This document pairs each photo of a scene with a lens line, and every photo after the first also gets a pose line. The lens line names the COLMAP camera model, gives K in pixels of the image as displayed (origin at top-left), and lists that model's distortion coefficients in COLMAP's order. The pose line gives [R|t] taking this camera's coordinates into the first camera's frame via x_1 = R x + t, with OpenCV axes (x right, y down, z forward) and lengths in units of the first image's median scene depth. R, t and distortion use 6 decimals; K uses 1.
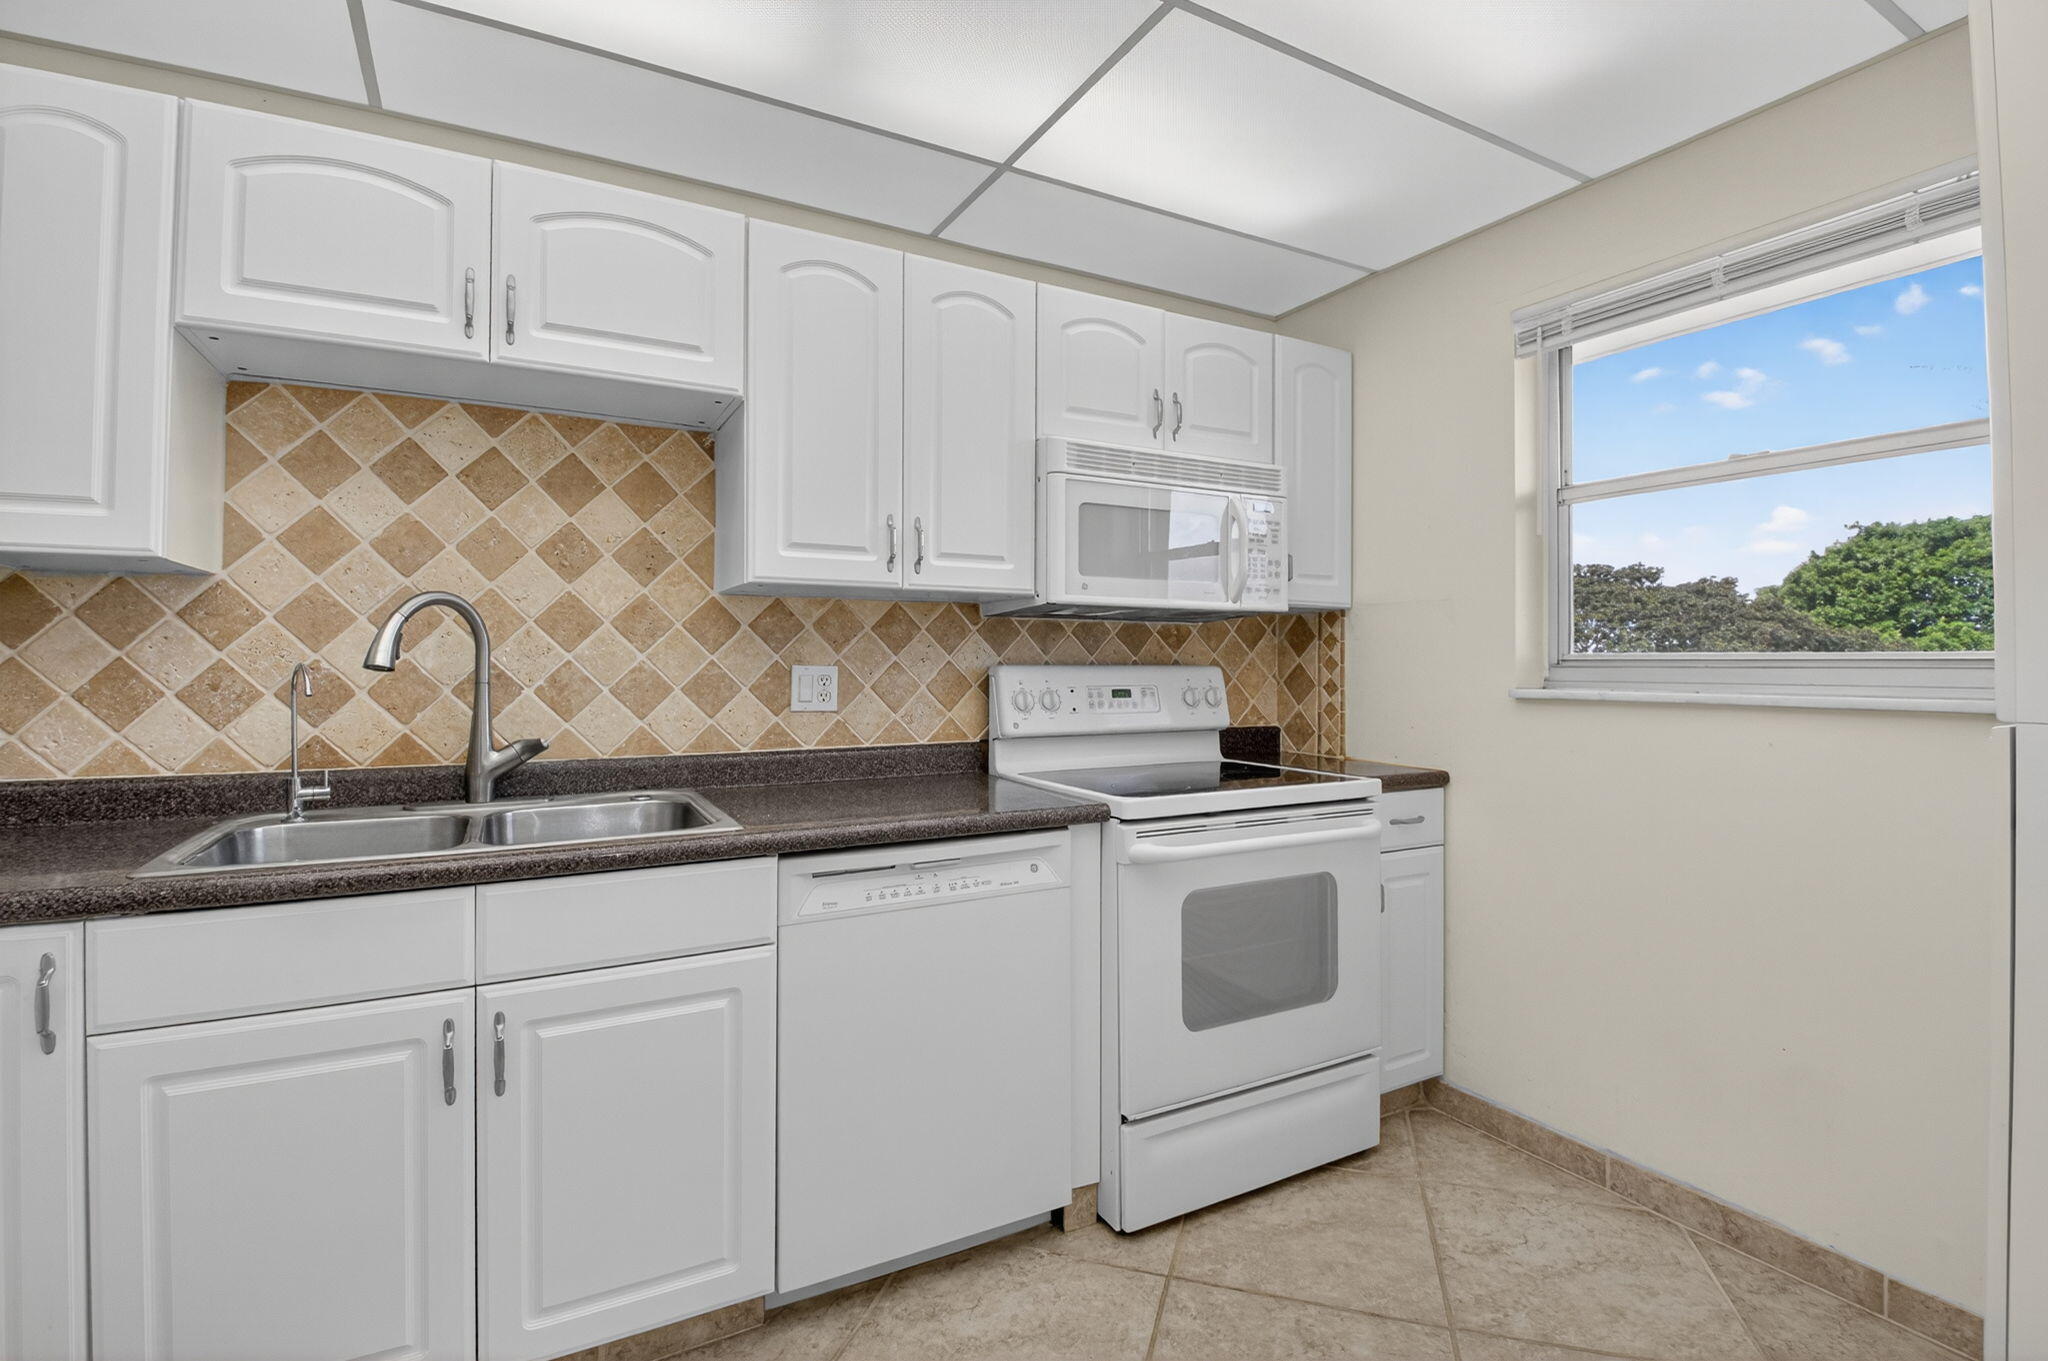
lens RADIAL K [[932.7, 0, 1022.4], [0, 932.7, 642.8], [0, 0, 1]] dist [-0.028231, -0.003675]
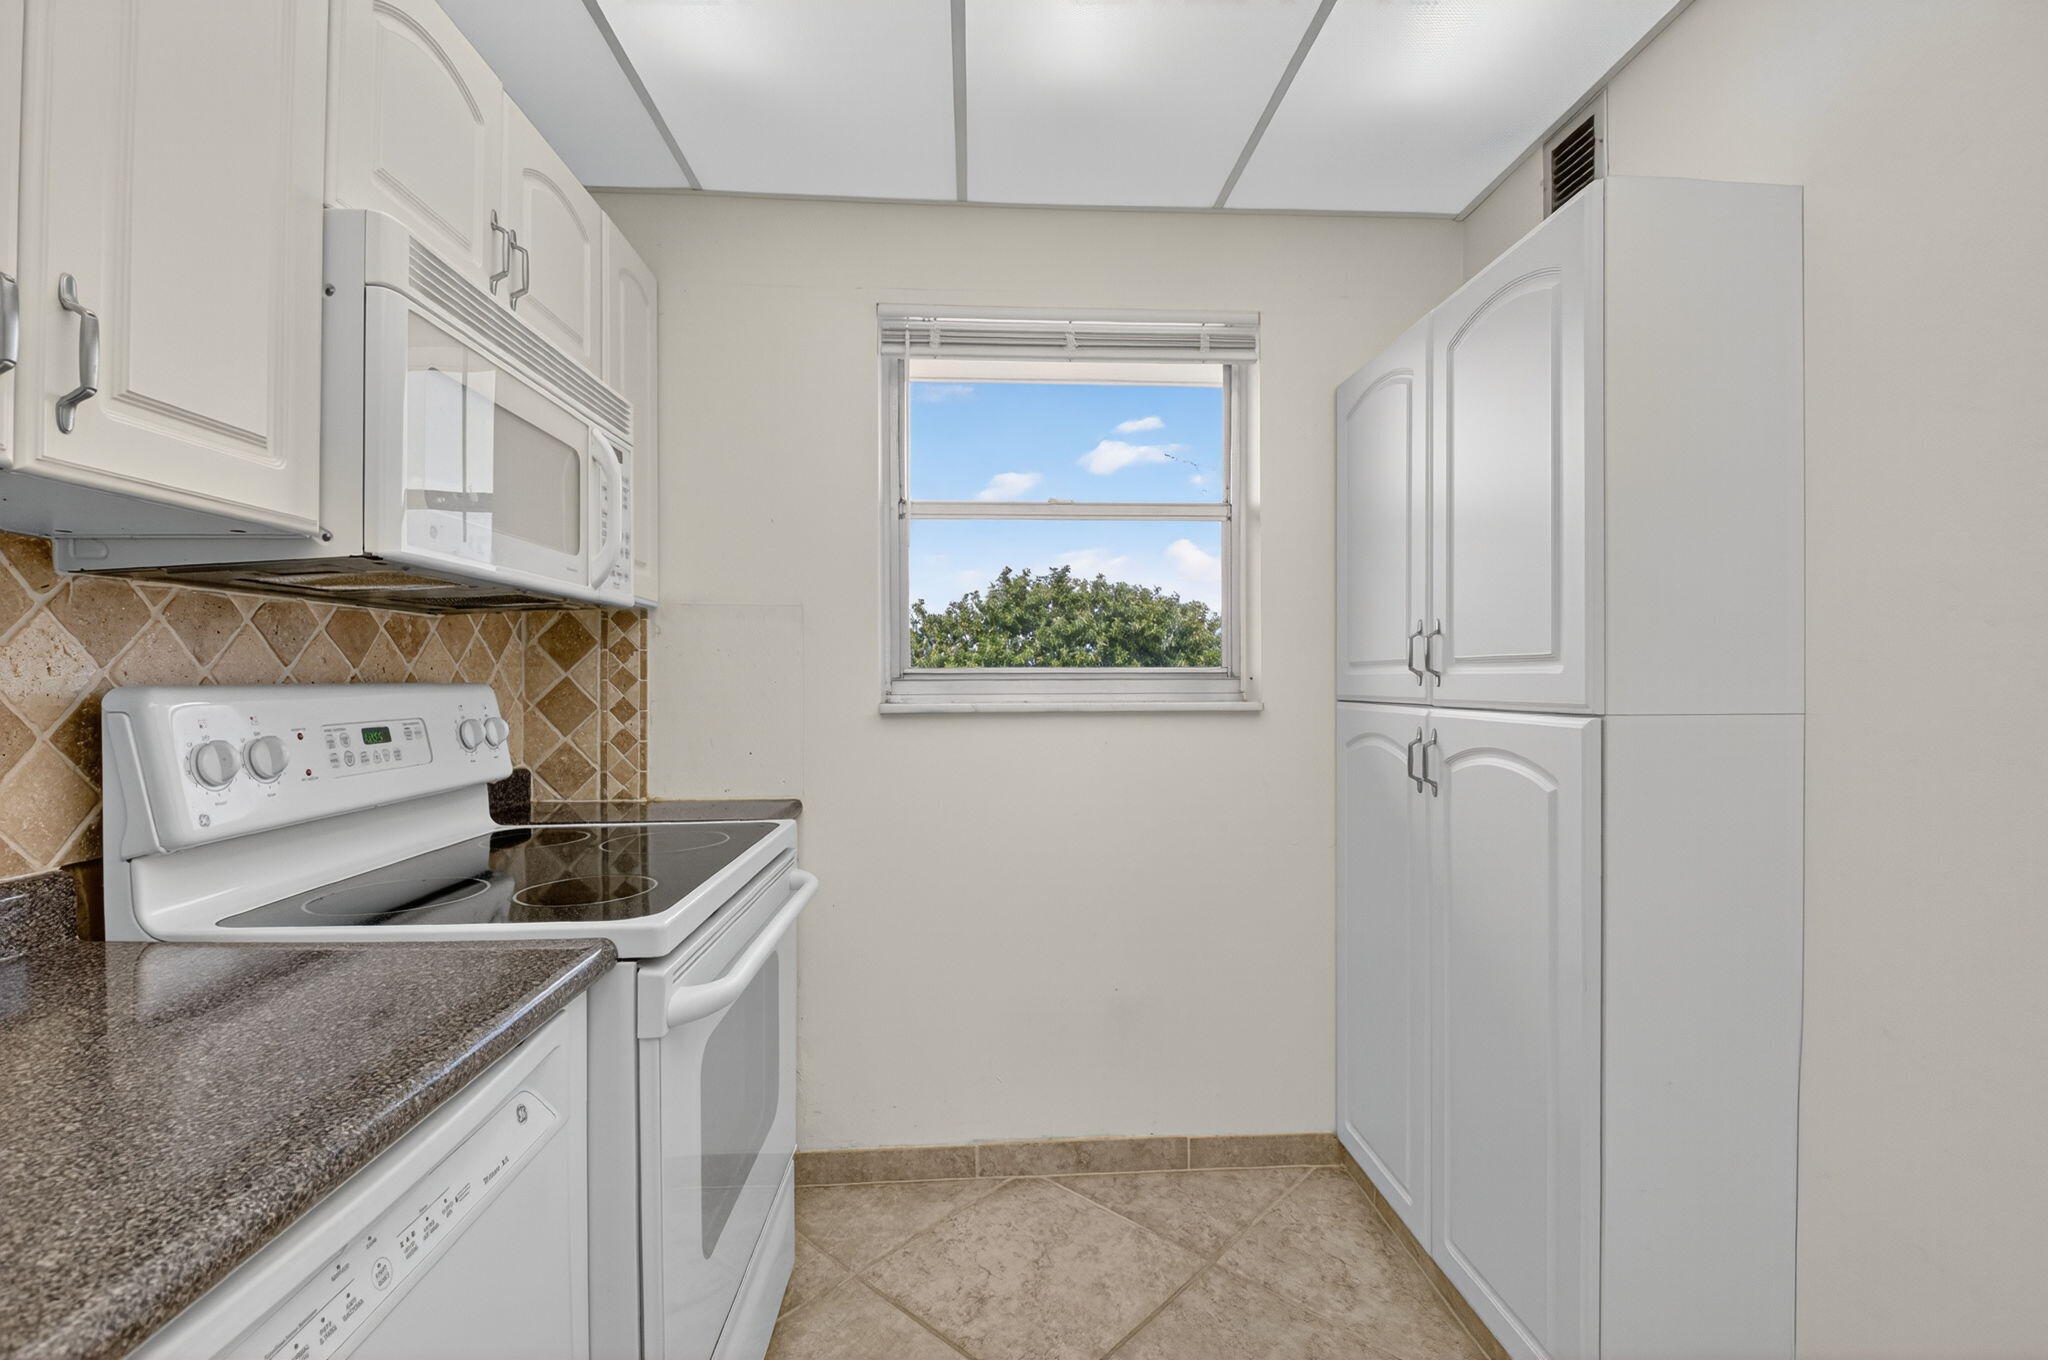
lens RADIAL K [[900.2, 0, 1034.3], [0, 900.2, 685.7], [0, 0, 1]] dist [-0.003201, -0.000856]
pose [[0.415577, -0.012655, 0.909470, -0.249385], [-0.016528, 0.999633, 0.021462, 0.007968], [-0.909408, -0.023951, 0.415216, 0.485916]]
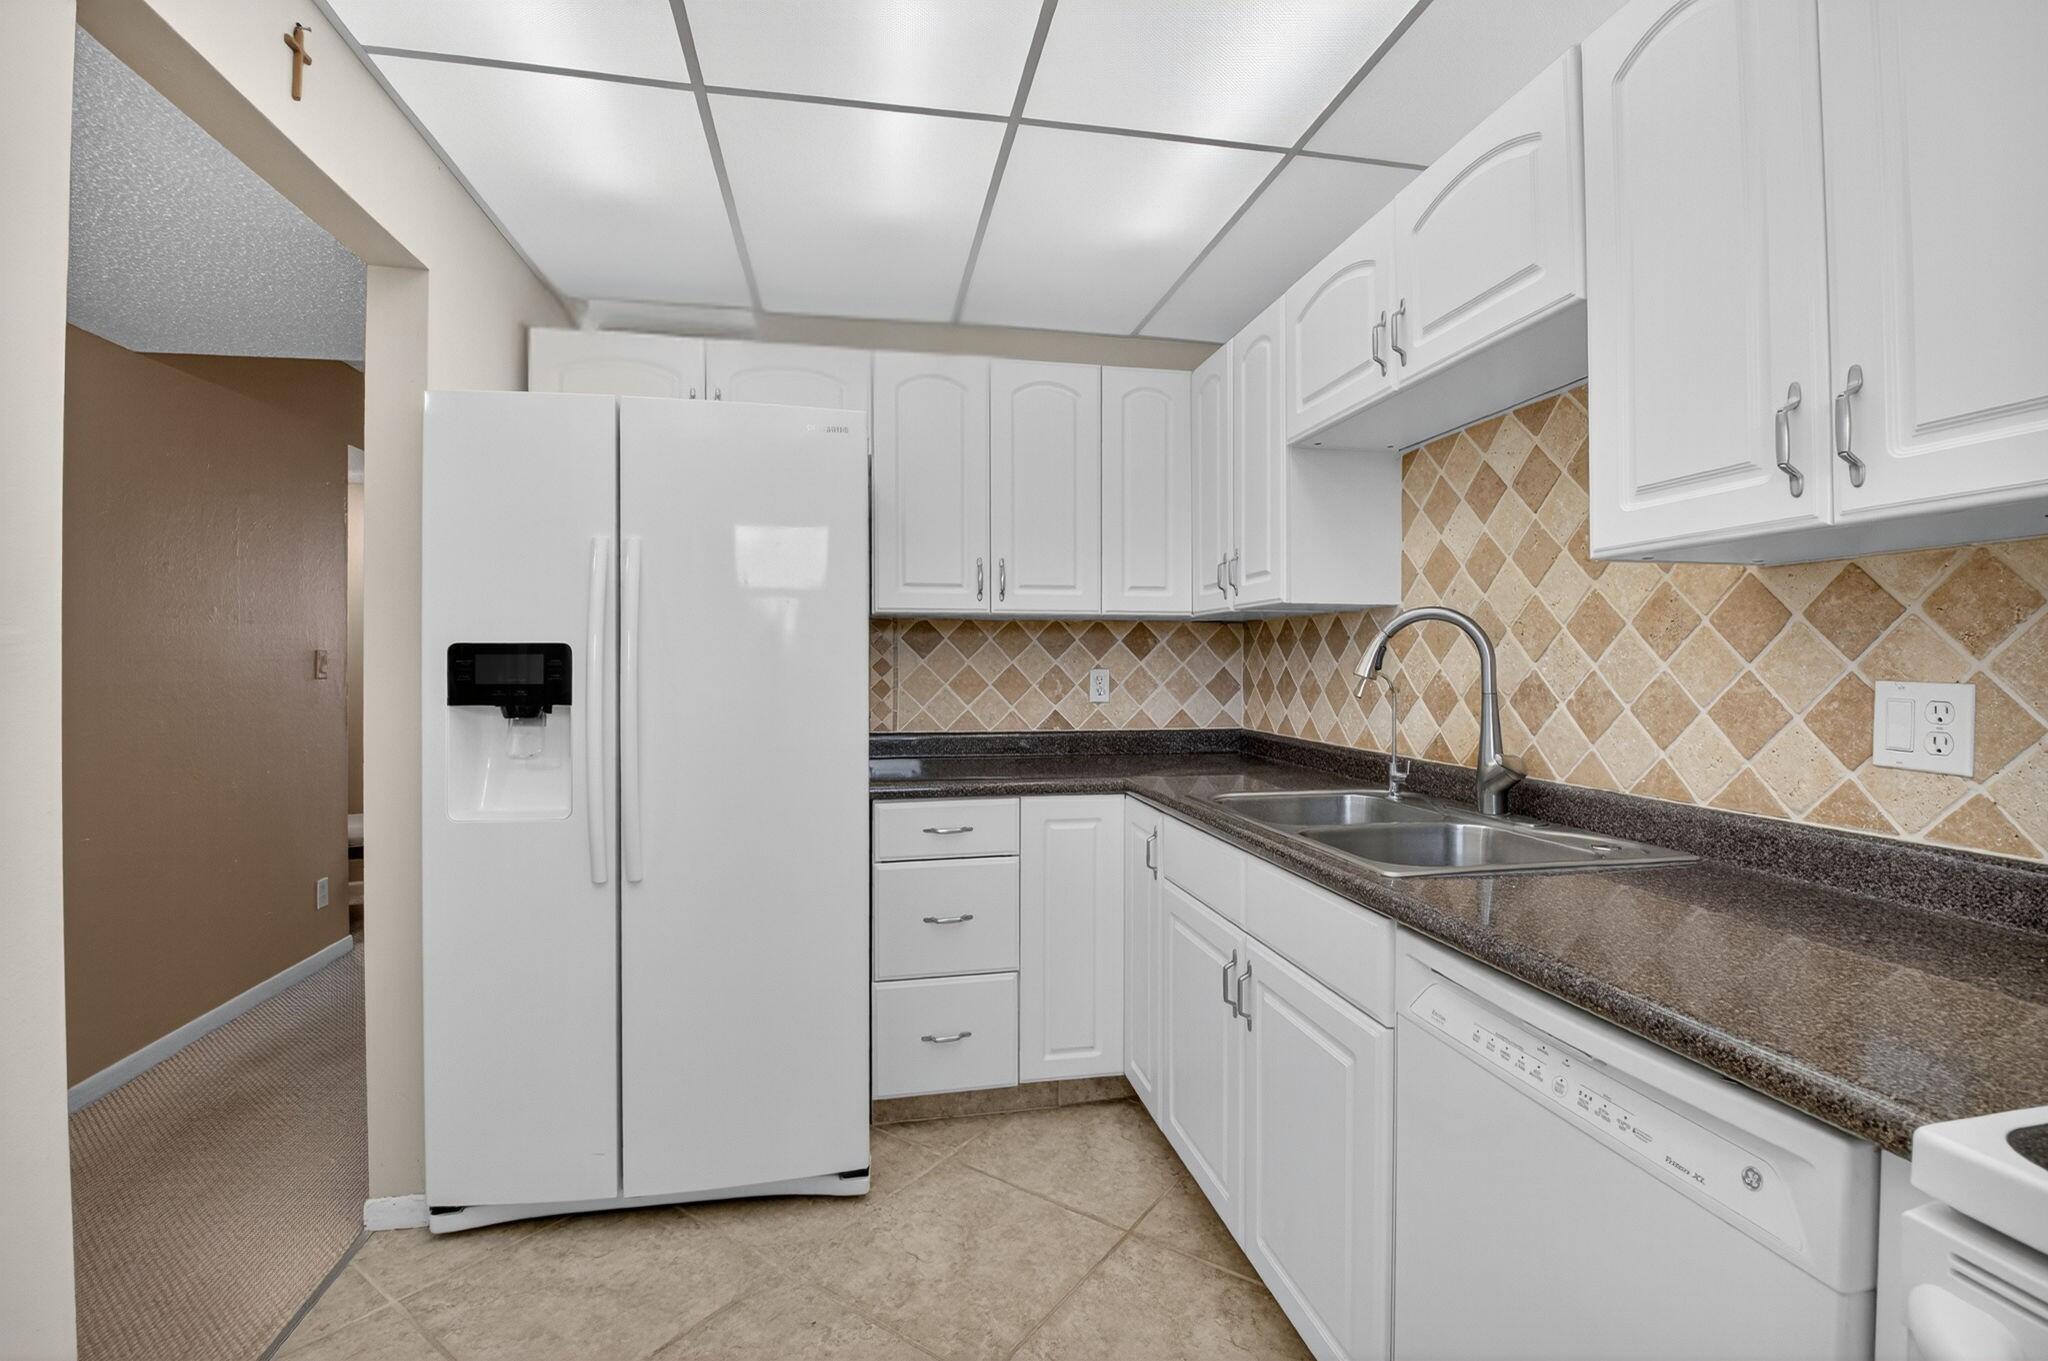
lens RADIAL K [[900.2, 0, 1024.7], [0, 900.2, 668.0], [0, 0, 1]] dist [-0.003201, -0.000856]
pose [[-0.305615, 0.004773, -0.952143, 0.415110], [0.026667, 0.999638, -0.003548, 0.004735], [0.951782, -0.026475, -0.305632, 0.690494]]
